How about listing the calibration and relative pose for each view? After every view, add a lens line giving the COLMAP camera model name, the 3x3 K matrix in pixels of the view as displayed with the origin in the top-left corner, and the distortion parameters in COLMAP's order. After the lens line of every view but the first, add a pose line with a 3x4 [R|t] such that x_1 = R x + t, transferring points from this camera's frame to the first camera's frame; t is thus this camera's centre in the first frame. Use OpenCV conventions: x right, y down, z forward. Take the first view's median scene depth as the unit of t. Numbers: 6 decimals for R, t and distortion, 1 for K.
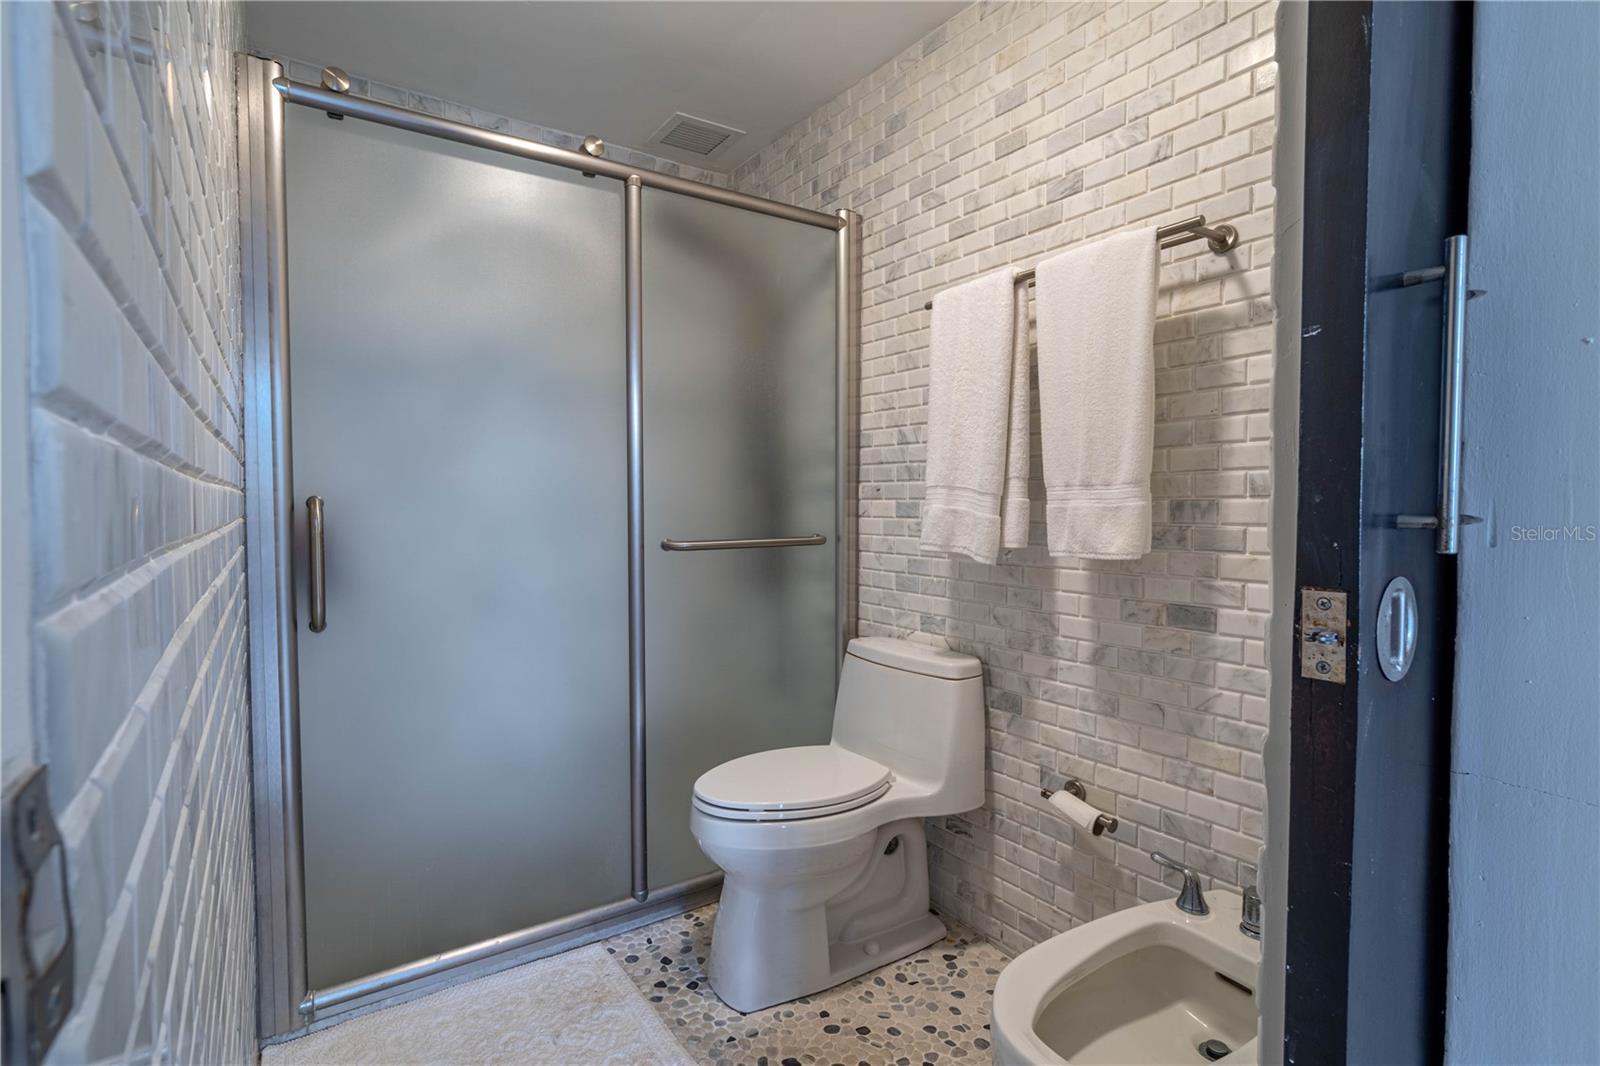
lens RADIAL K [[775.9, 0, 795.8], [0, 775.9, 523.1], [0, 0, 1]] dist [-0.022164, -0.000475]
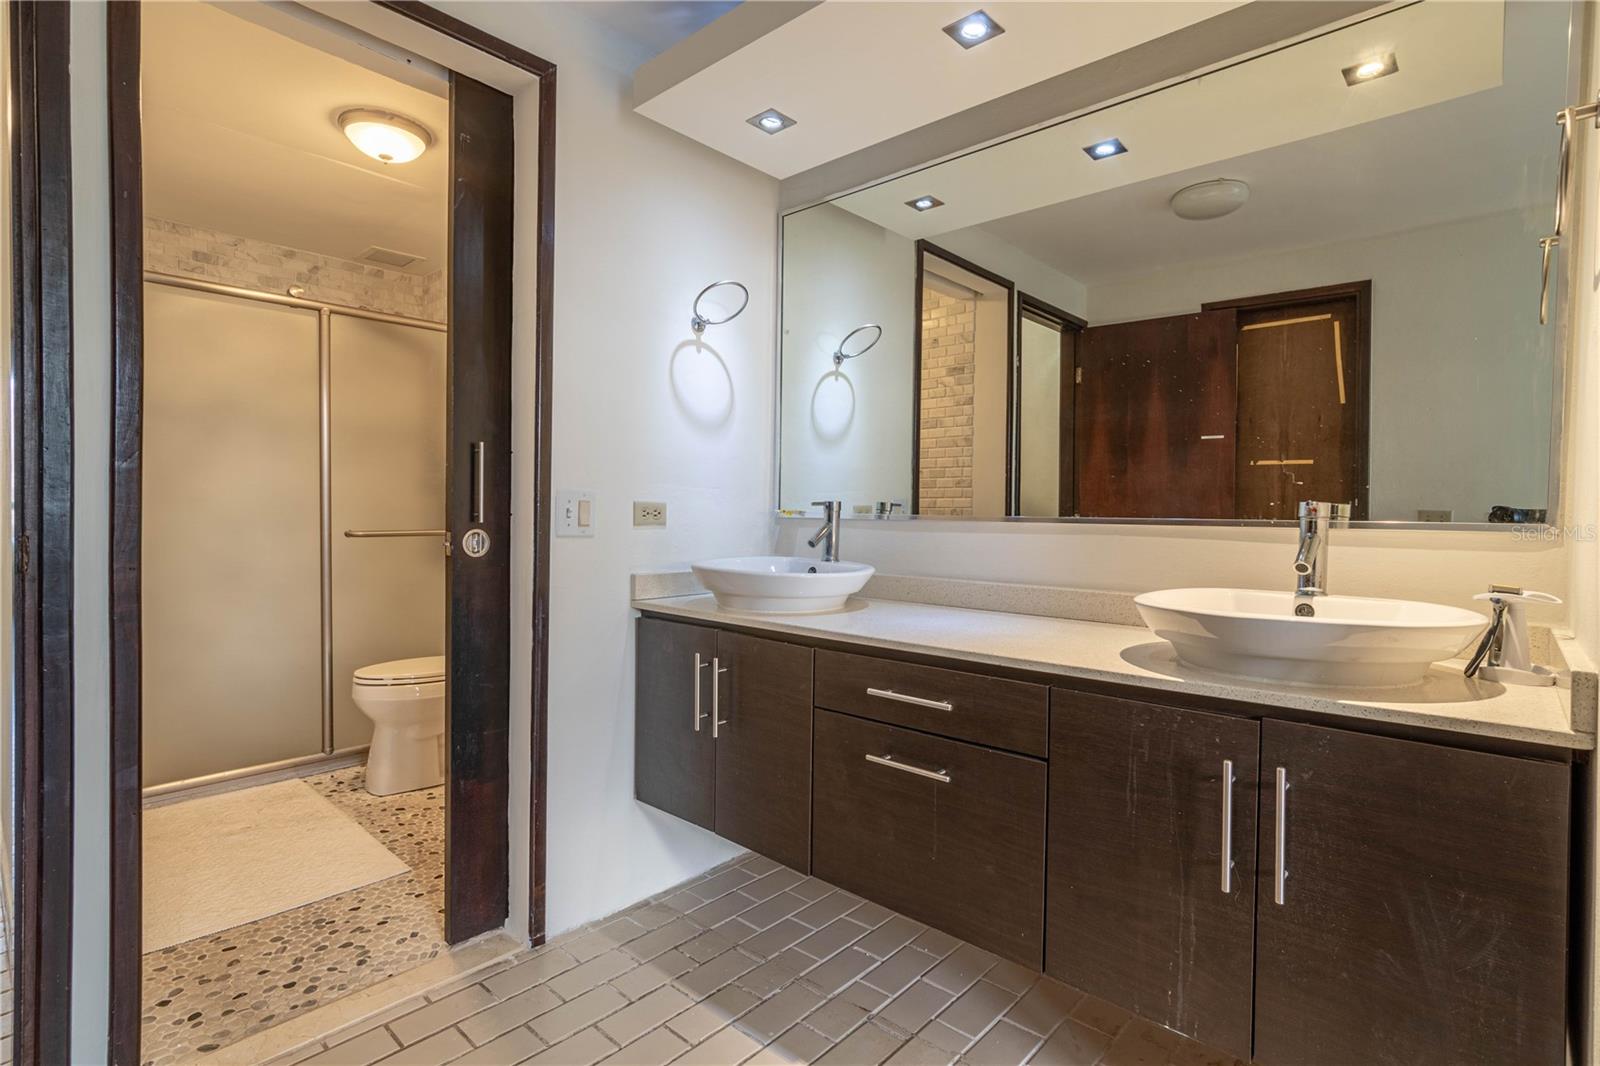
lens RADIAL K [[775.9, 0, 795.8], [0, 775.9, 523.1], [0, 0, 1]] dist [-0.022164, -0.000475]
pose [[0.971859, 0.003253, 0.235541, 0.394027], [-0.000757, 0.999943, -0.010686, 0.024993], [-0.235562, 0.010207, 0.971806, -0.847566]]
